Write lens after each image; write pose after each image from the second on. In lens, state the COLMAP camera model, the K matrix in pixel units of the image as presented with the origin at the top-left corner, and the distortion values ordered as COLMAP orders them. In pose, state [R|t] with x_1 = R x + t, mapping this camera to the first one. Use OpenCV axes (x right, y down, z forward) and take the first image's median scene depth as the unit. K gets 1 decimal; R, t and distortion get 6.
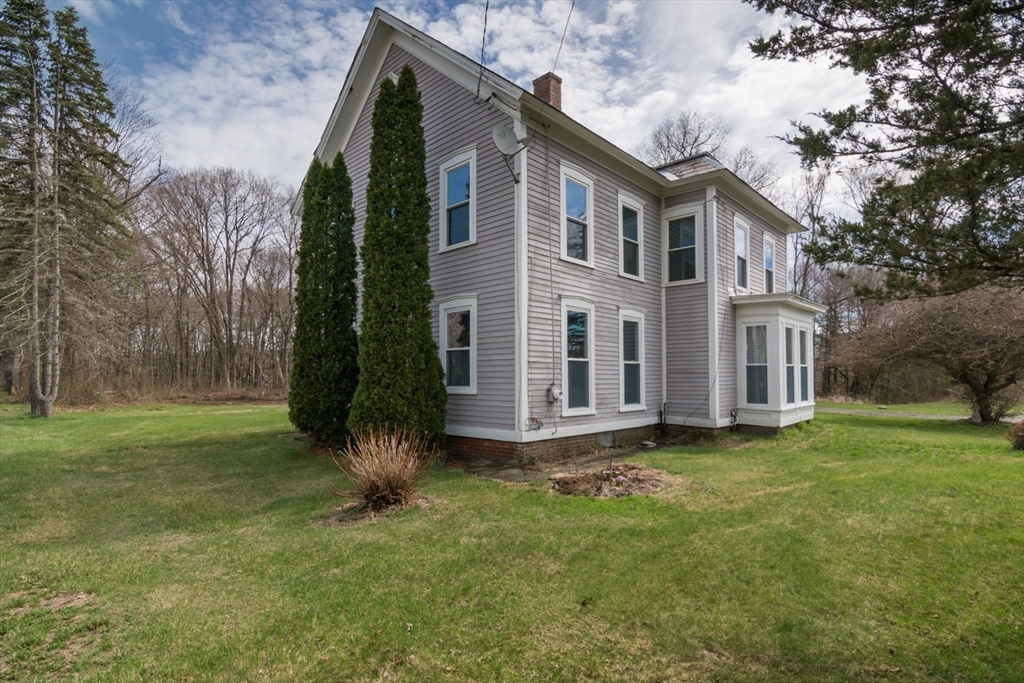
lens RADIAL K [[508.1, 0, 497.6], [0, 508.1, 351.5], [0, 0, 1]] dist [-0.004416, -0.001557]
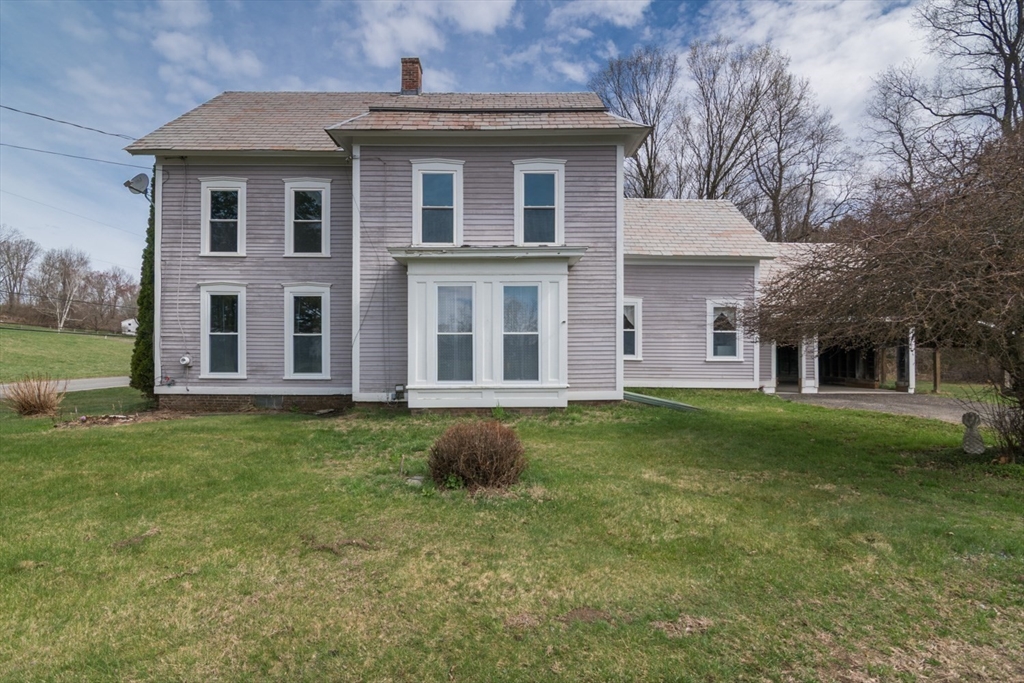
lens RADIAL K [[508.1, 0, 497.6], [0, 508.1, 351.5], [0, 0, 1]] dist [-0.004416, -0.001557]
pose [[0.710281, -0.009490, -0.703854, 1.453824], [0.031986, 0.999311, 0.018804, 0.055415], [0.703191, -0.035870, 0.710095, 0.569659]]
